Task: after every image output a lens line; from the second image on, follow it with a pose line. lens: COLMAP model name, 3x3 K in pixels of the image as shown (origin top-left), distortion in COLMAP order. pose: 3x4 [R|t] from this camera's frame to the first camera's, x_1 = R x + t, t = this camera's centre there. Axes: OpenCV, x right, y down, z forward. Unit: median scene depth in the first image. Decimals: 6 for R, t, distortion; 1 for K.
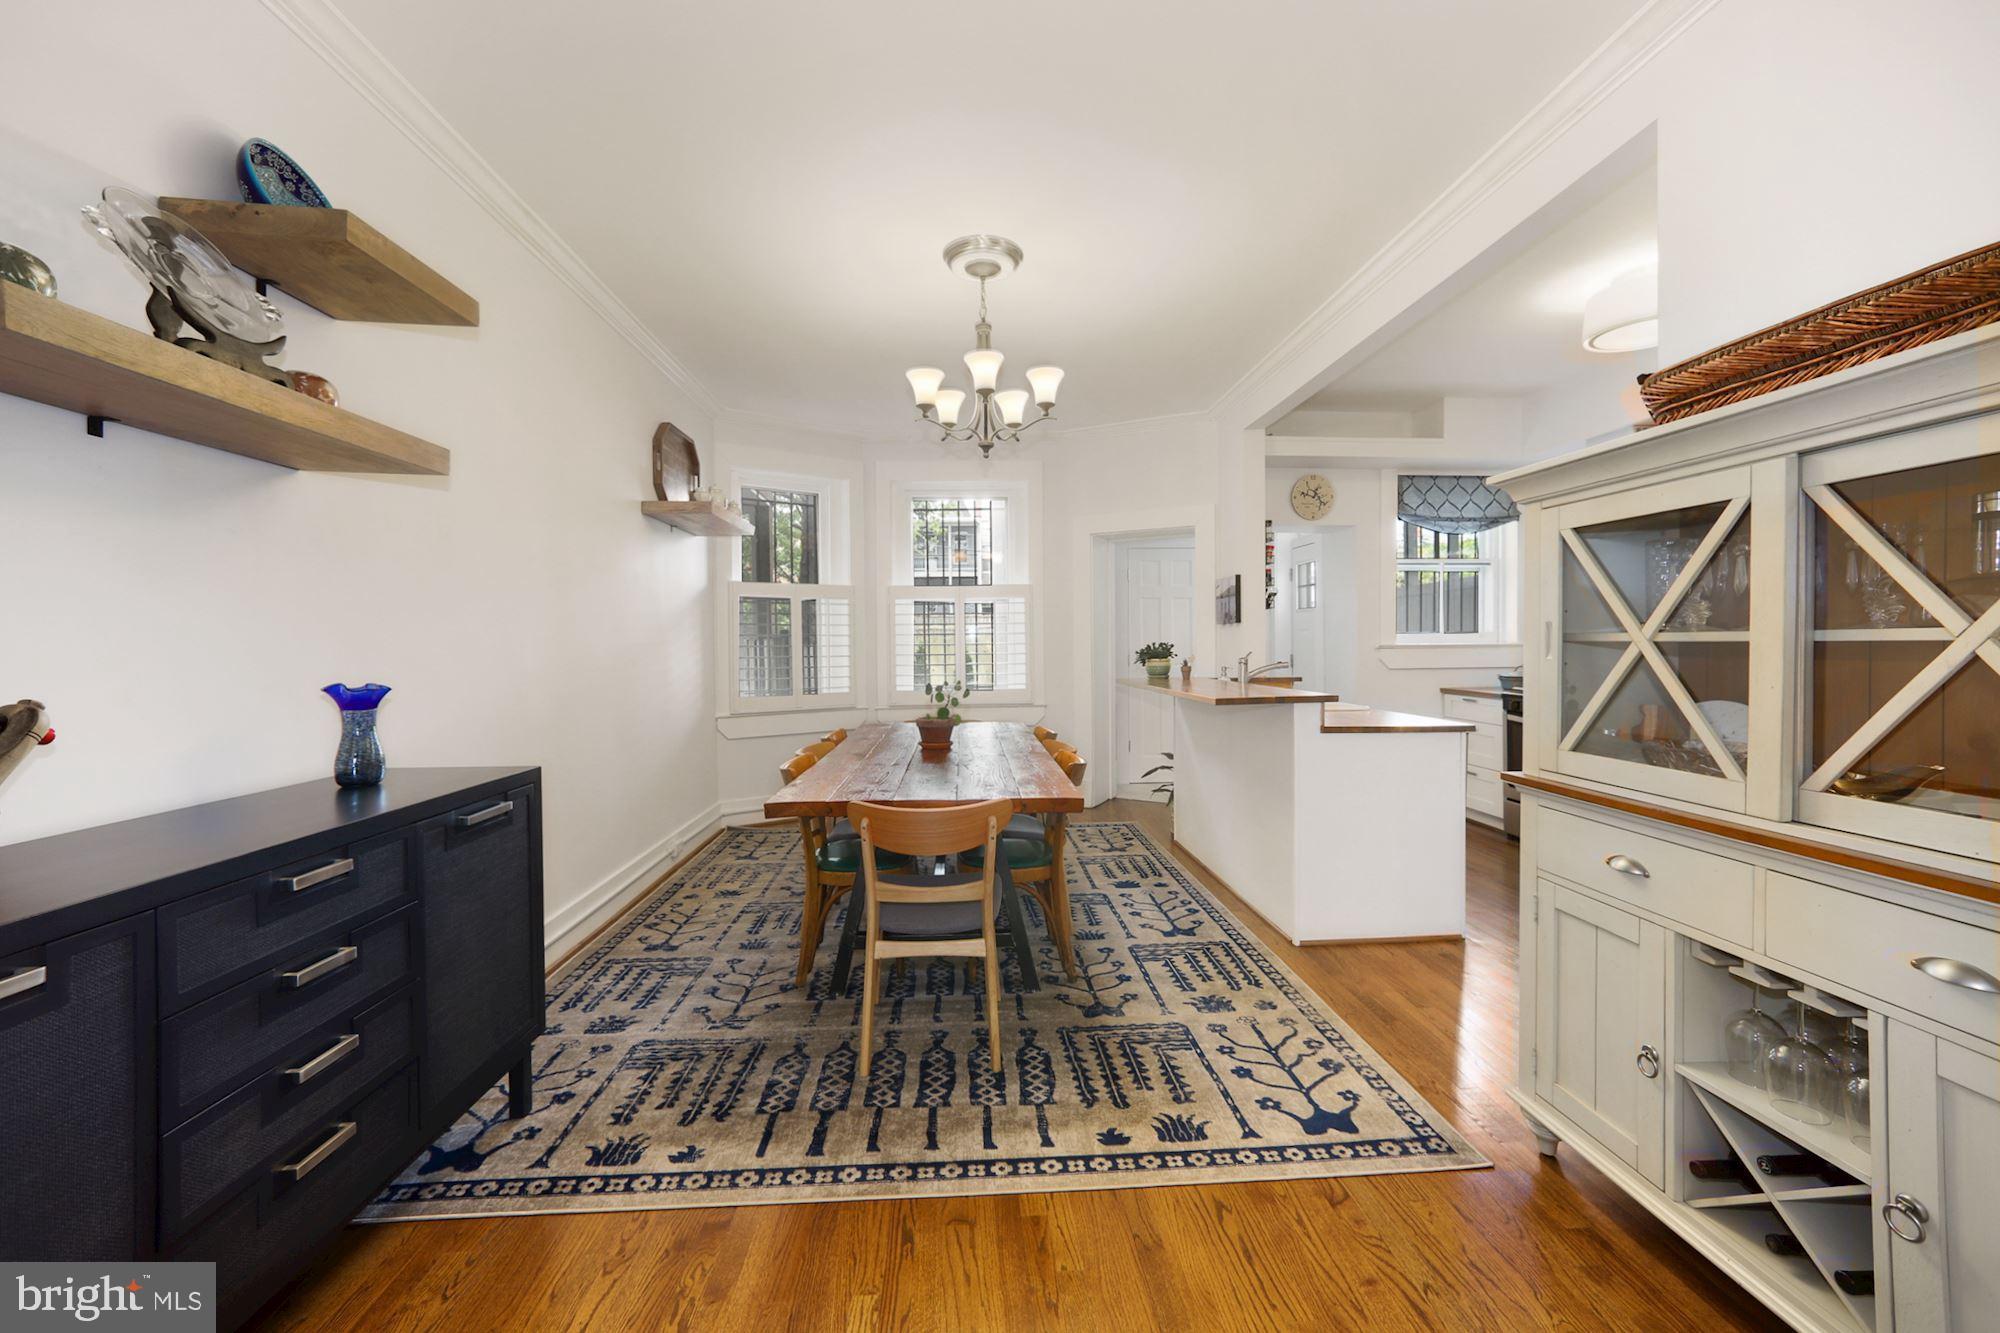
lens RADIAL K [[802.5, 0, 995.1], [0, 802.5, 656.9], [0, 0, 1]] dist [-0.002936, 0.000371]
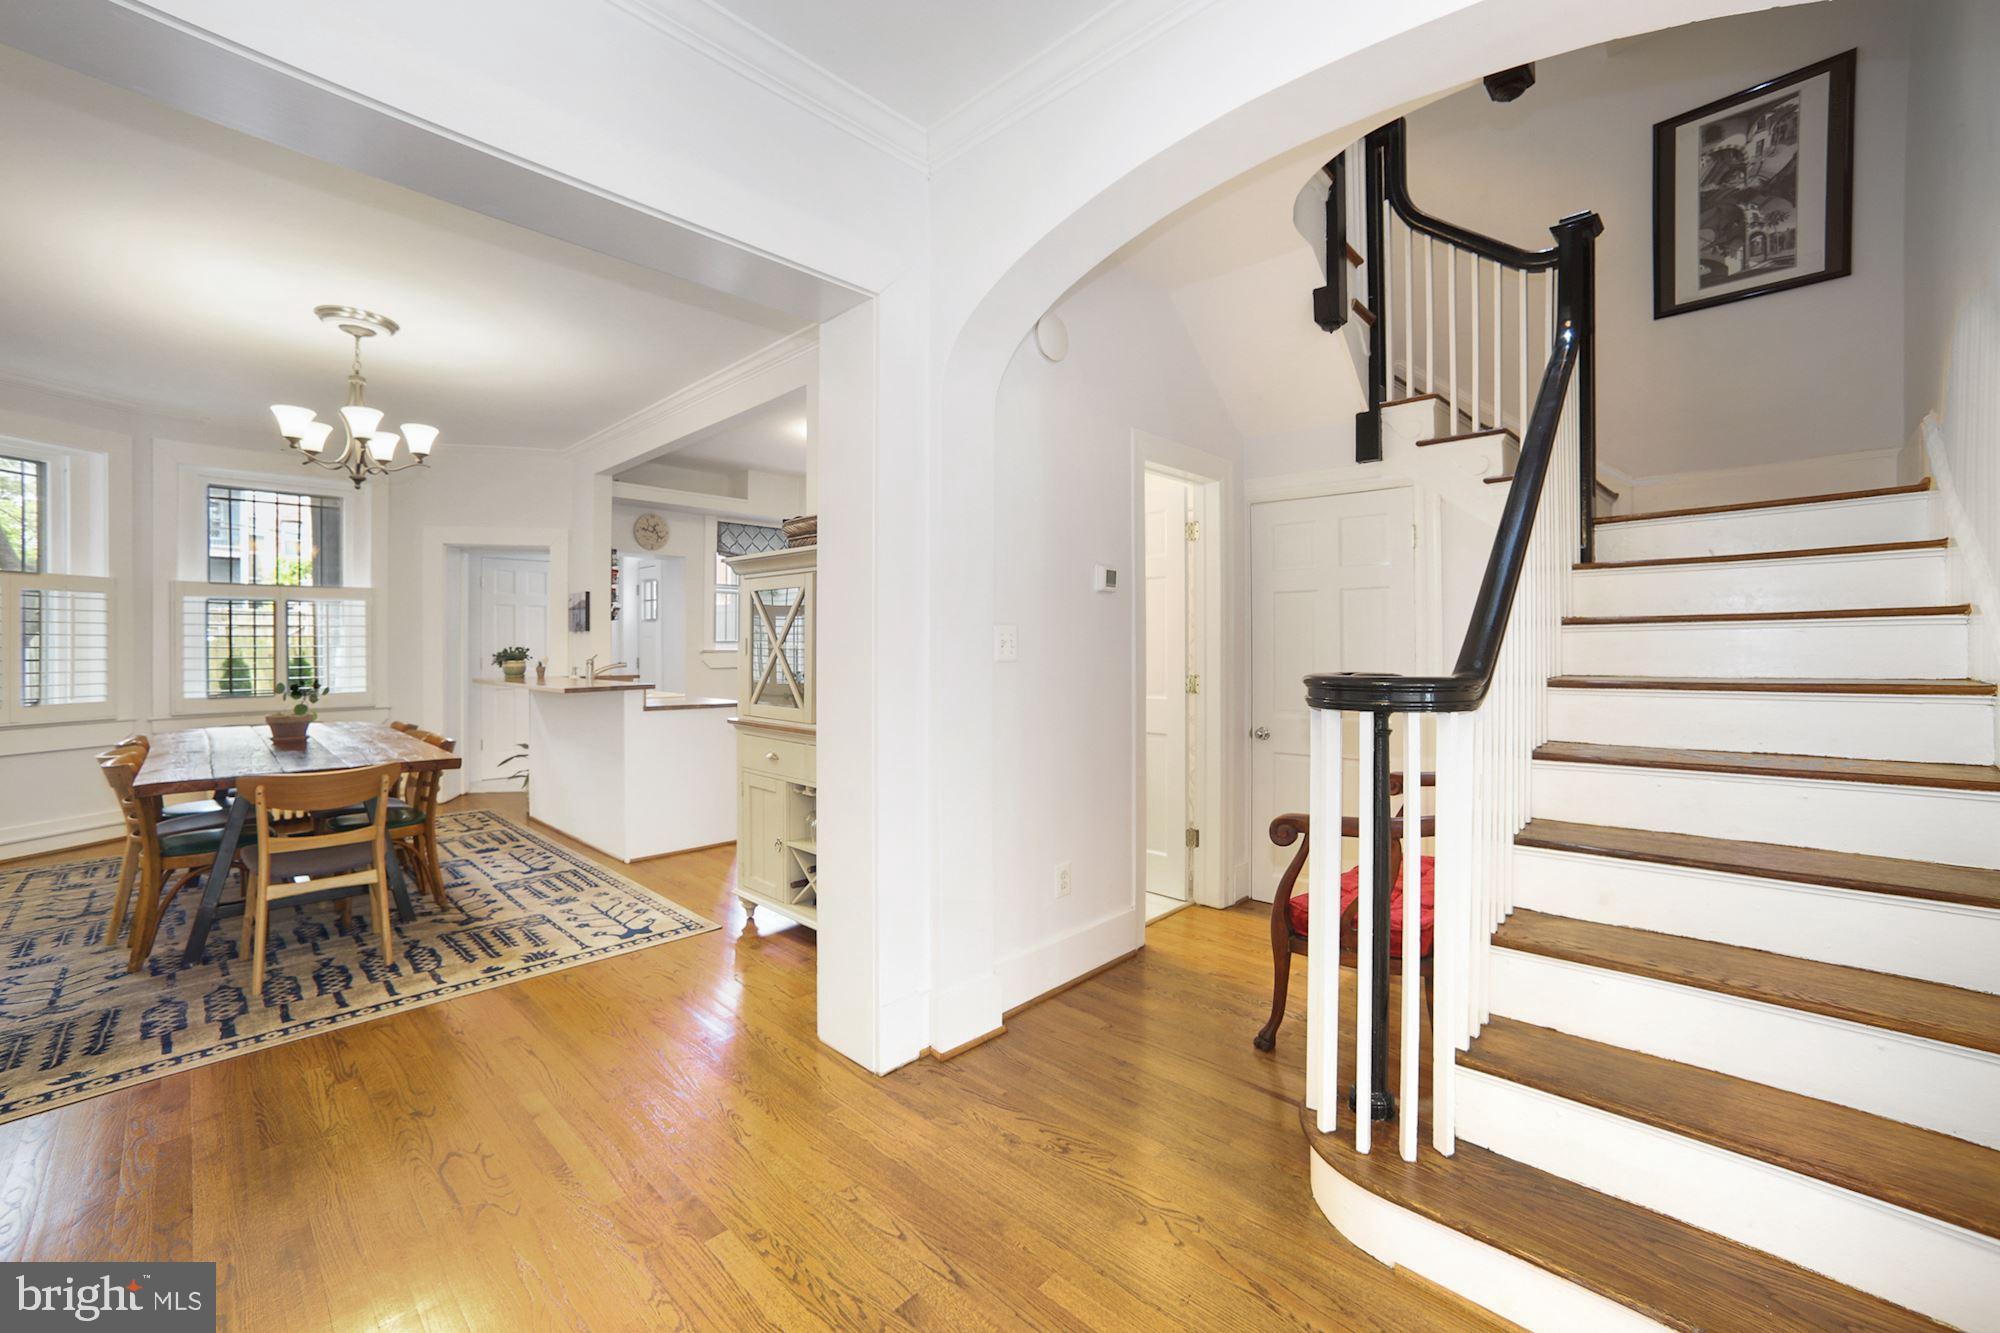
lens RADIAL K [[815.7, 0, 988.3], [0, 815.7, 652.9], [0, 0, 1]] dist [-0.049294, 0.025986]
pose [[0.736662, 0.005247, 0.676240, -0.155354], [0.002217, 0.999946, -0.010174, 0.008956], [-0.676257, 0.008994, 0.736611, -0.631832]]
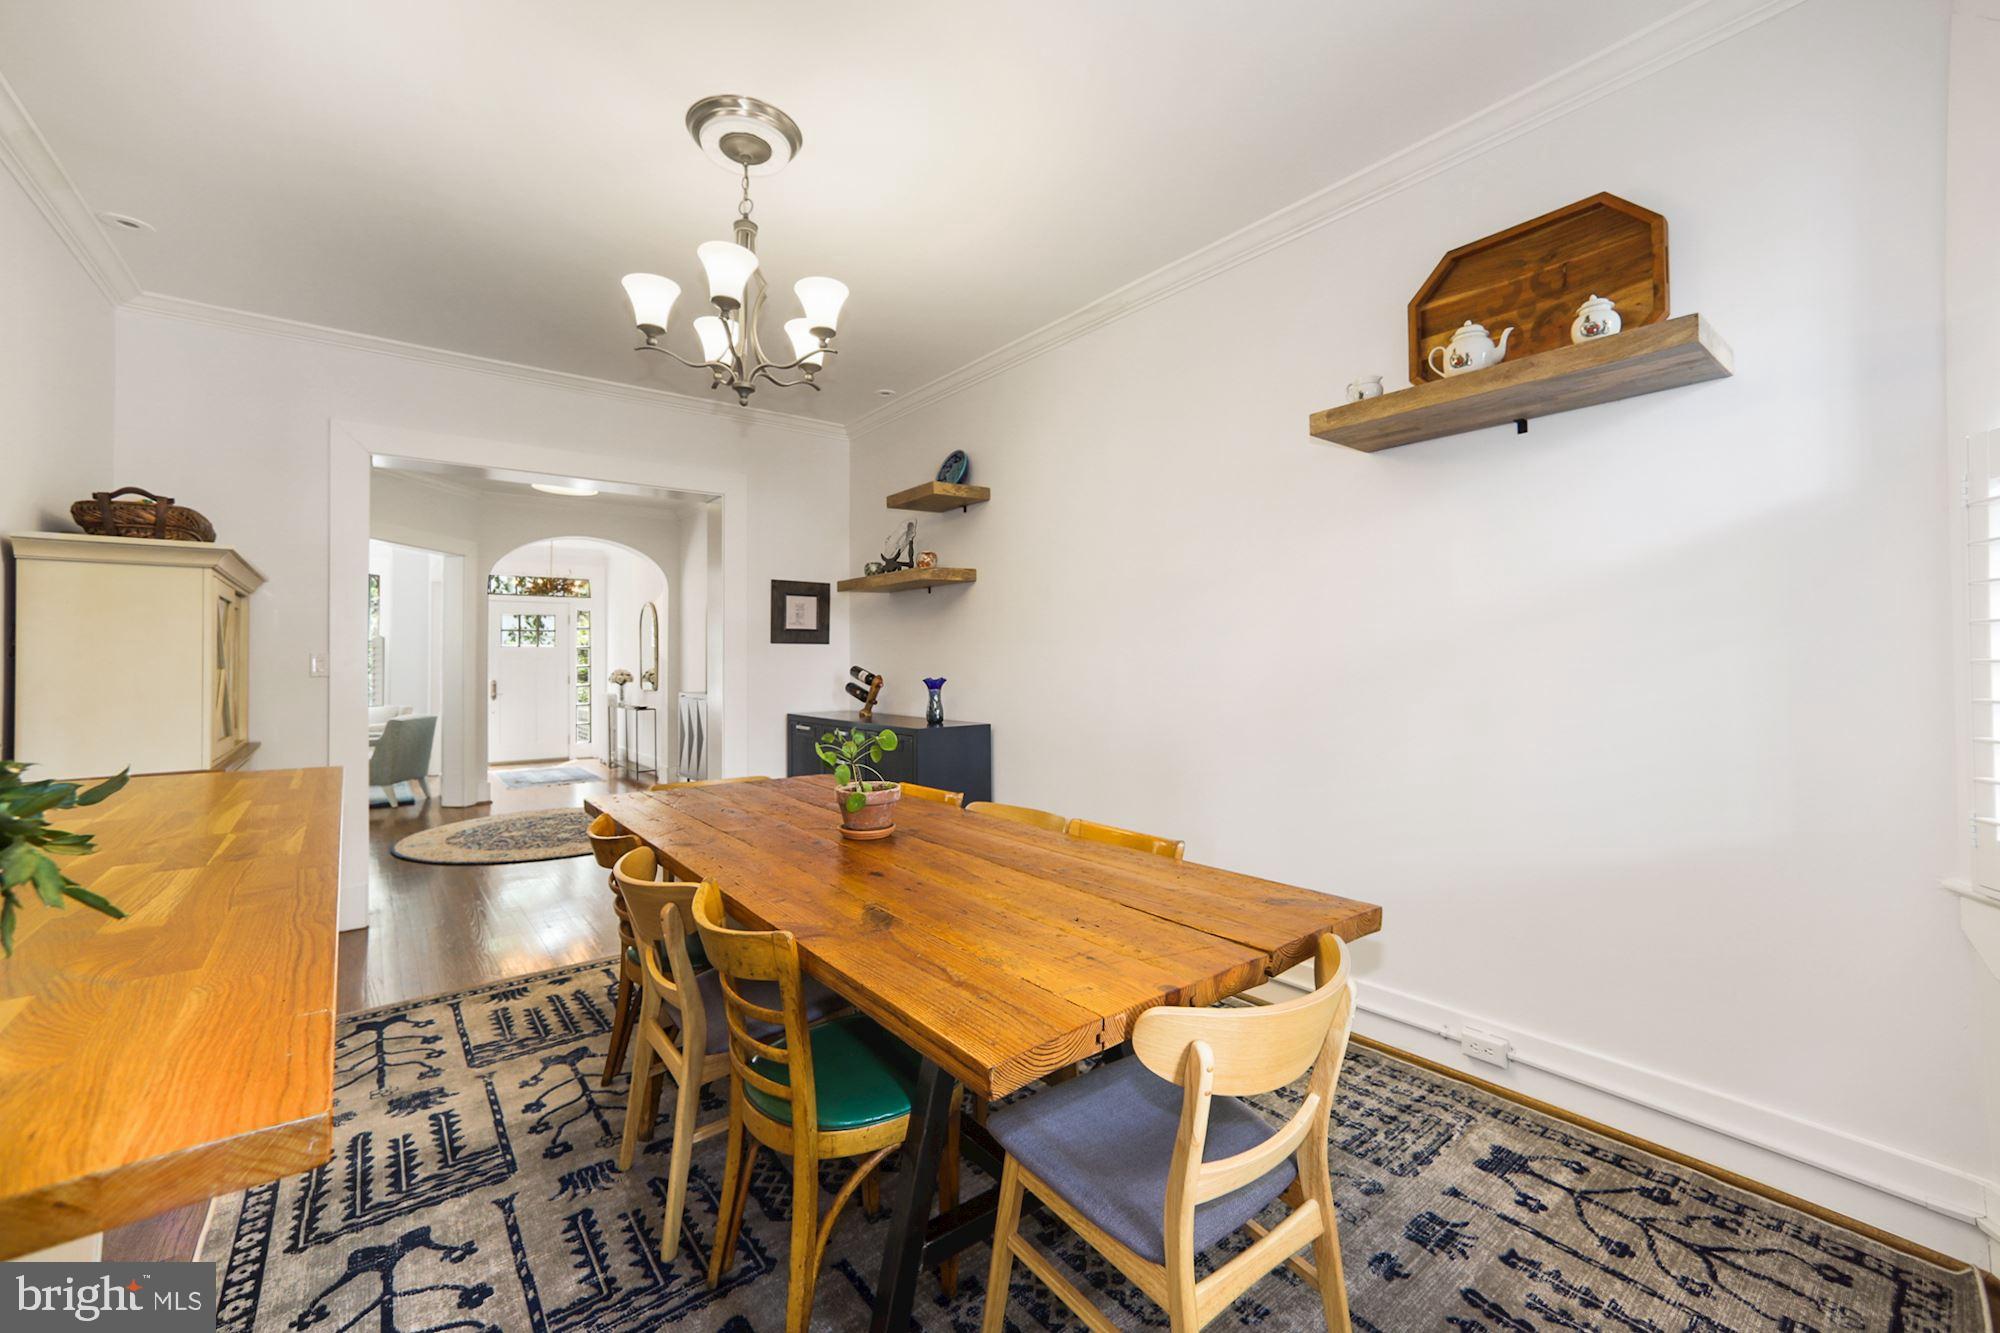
lens RADIAL K [[802.5, 0, 995.1], [0, 802.5, 656.9], [0, 0, 1]] dist [-0.002936, 0.000371]
pose [[-0.817455, 0.007998, -0.575937, 0.284166], [0.004271, 0.999960, 0.007825, -0.033030], [0.575977, 0.003937, -0.817457, 2.240733]]
